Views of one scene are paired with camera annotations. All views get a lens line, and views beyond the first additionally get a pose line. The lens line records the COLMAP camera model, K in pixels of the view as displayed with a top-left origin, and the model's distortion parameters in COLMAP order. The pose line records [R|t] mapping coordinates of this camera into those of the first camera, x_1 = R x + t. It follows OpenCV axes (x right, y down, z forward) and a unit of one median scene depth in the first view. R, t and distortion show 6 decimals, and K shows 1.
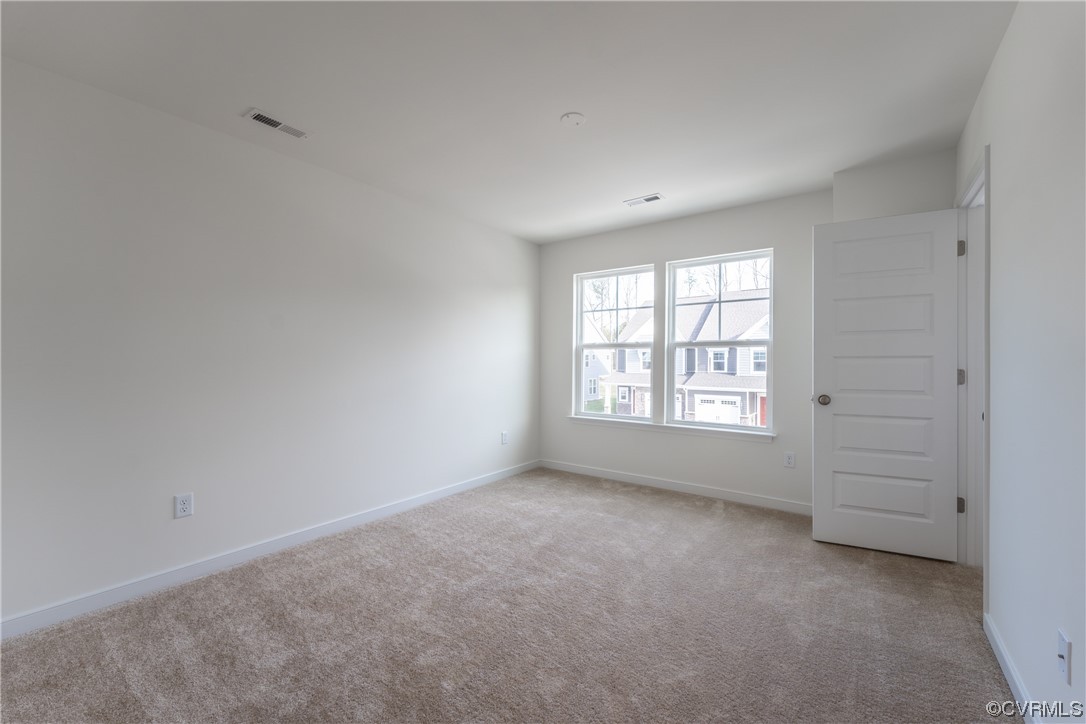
lens RADIAL K [[441.8, 0, 540.6], [0, 441.8, 355.6], [0, 0, 1]] dist [0.001179, 0.000348]
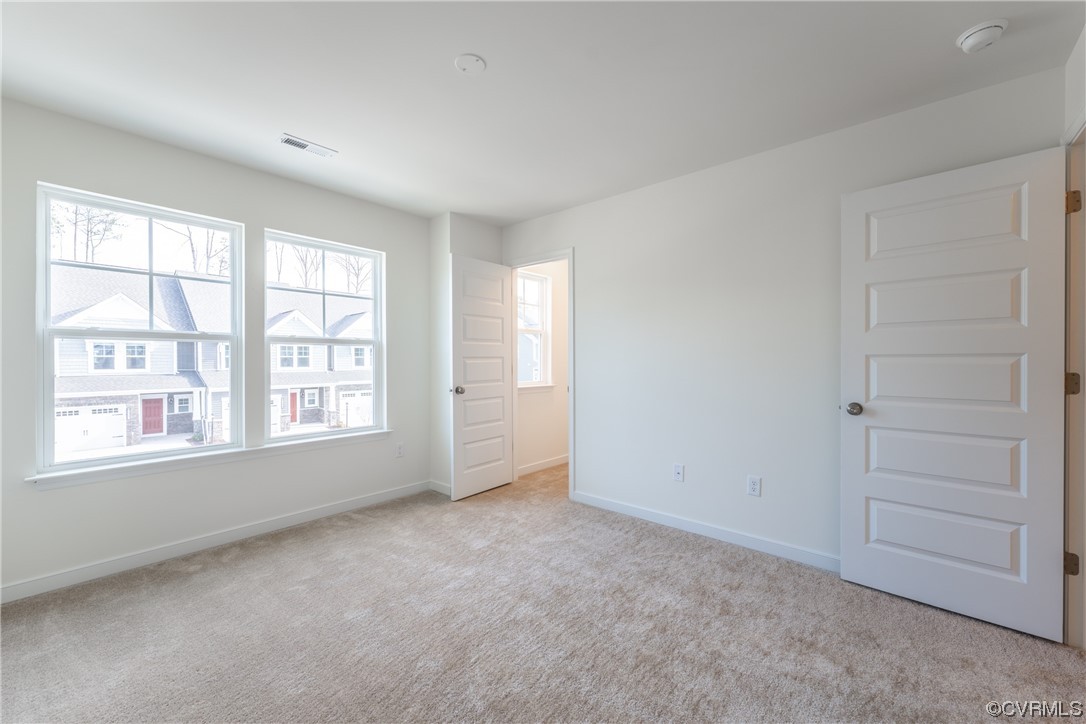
lens RADIAL K [[441.8, 0, 546.3], [0, 441.8, 358.9], [0, 0, 1]] dist [0.001179, 0.000348]
pose [[0.054102, -0.005758, 0.998519, -0.442977], [-0.014155, 0.999878, 0.006532, -0.002955], [-0.998435, -0.014487, 0.054014, 0.498058]]
